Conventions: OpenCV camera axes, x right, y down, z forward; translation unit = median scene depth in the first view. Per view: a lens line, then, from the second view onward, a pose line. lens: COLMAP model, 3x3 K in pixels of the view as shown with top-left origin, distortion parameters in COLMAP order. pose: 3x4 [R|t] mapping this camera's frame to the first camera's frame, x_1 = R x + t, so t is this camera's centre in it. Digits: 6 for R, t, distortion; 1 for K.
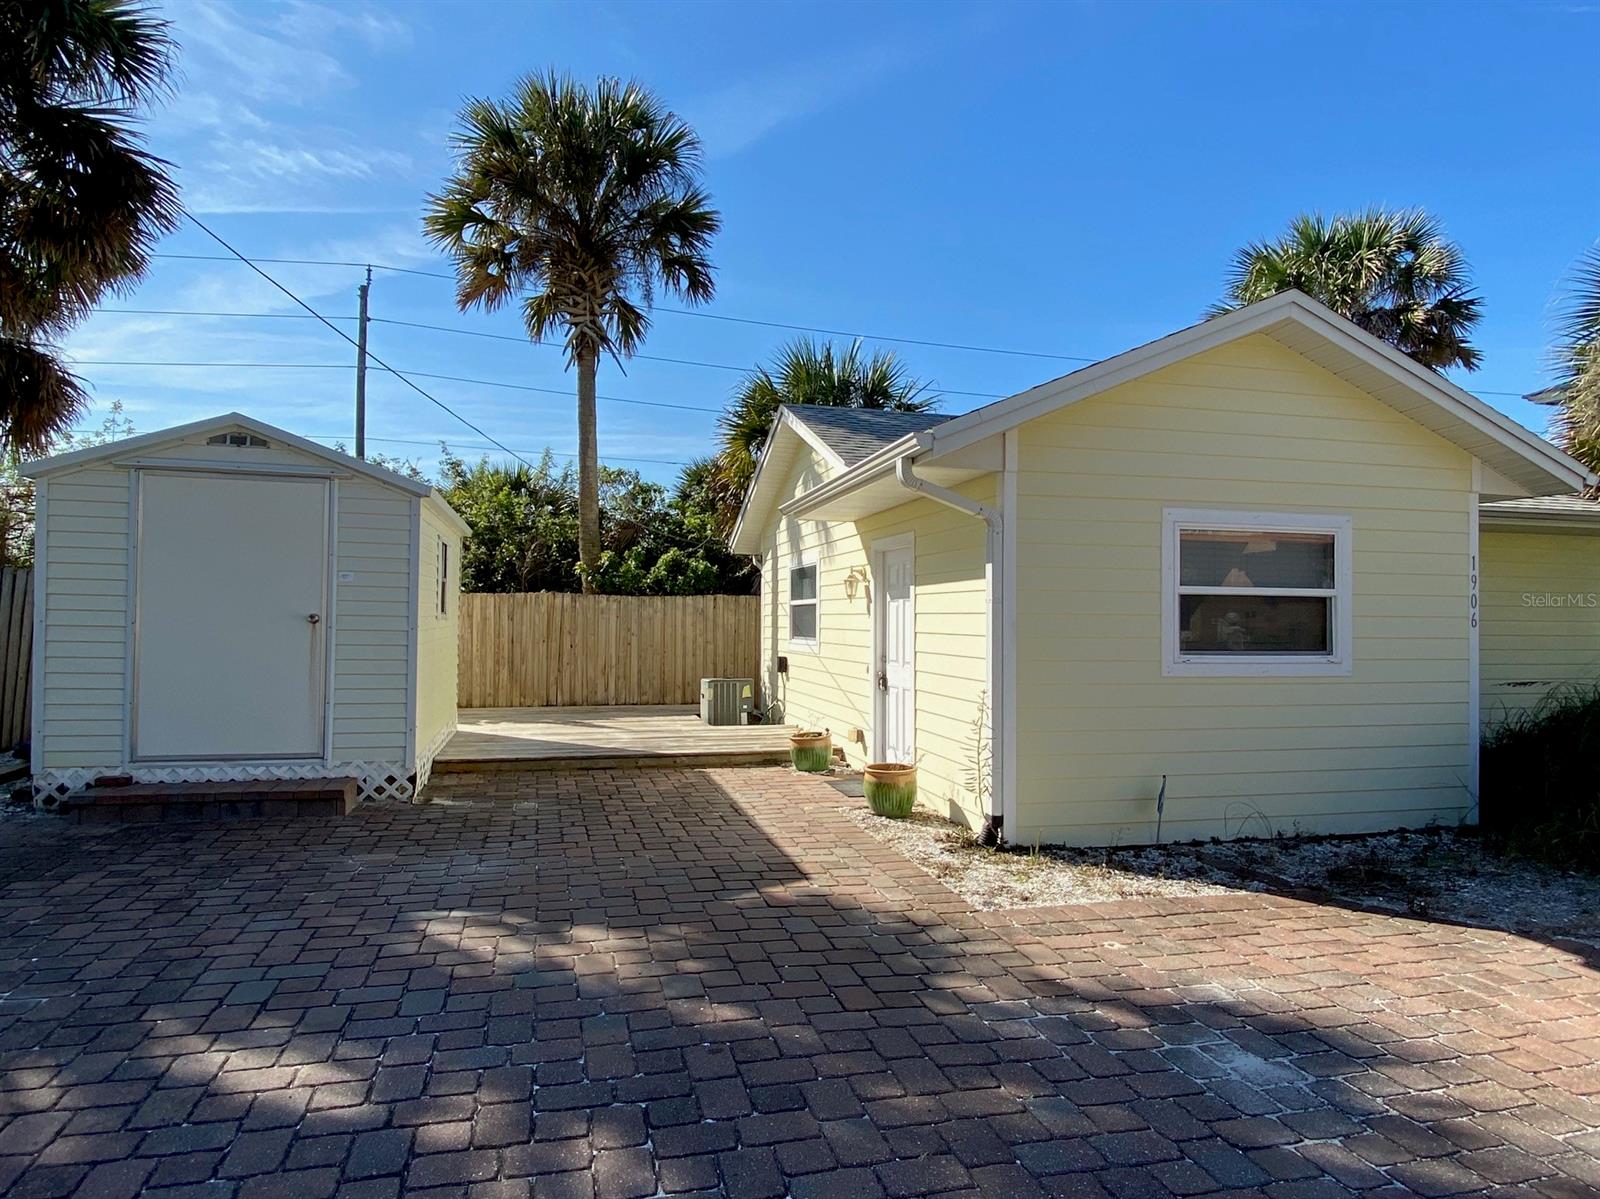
lens RADIAL K [[985.5, 0, 800.0], [0, 985.5, 599.5], [0, 0, 1]] dist [0.091988, -0.104413]
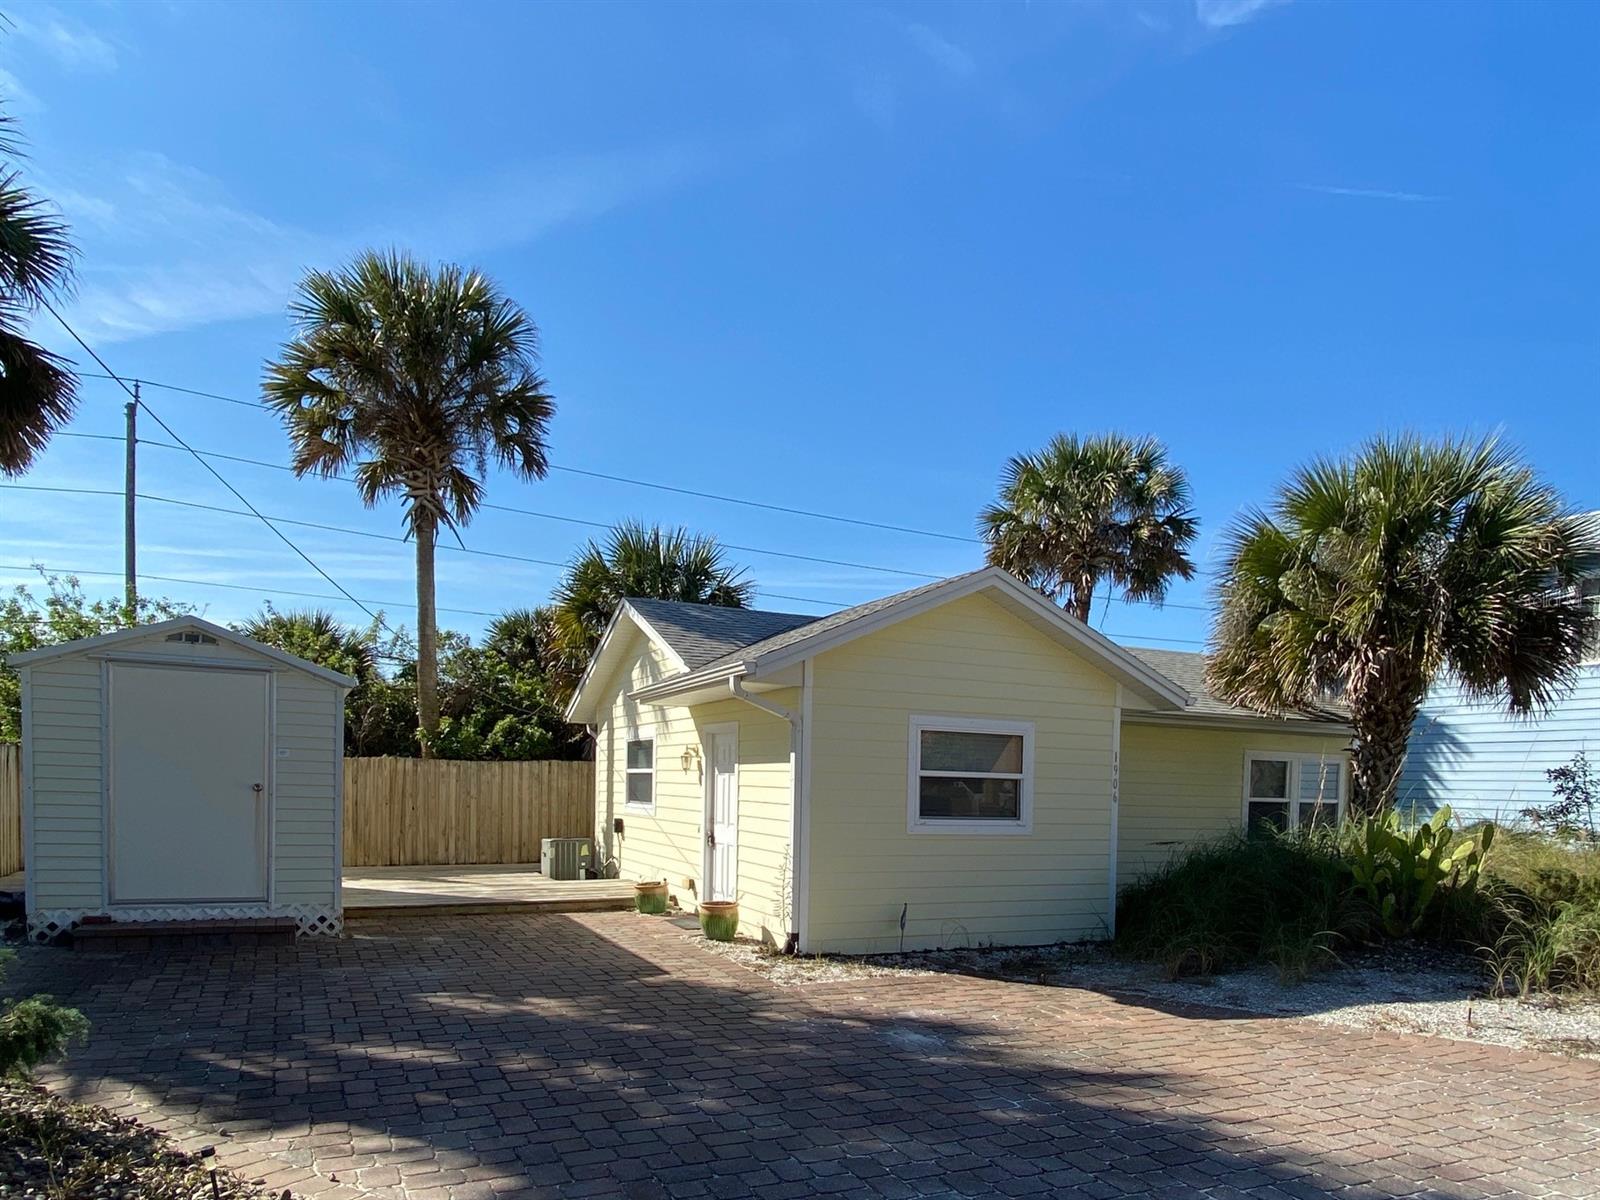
lens RADIAL K [[985.5, 0, 800.0], [0, 985.5, 600.0], [0, 0, 1]] dist [0.091988, -0.104413]
pose [[0.981302, 0.046958, 0.186657, -0.054662], [-0.016958, 0.987104, -0.159179, -0.019398], [-0.191725, 0.153038, 0.969444, -0.301666]]
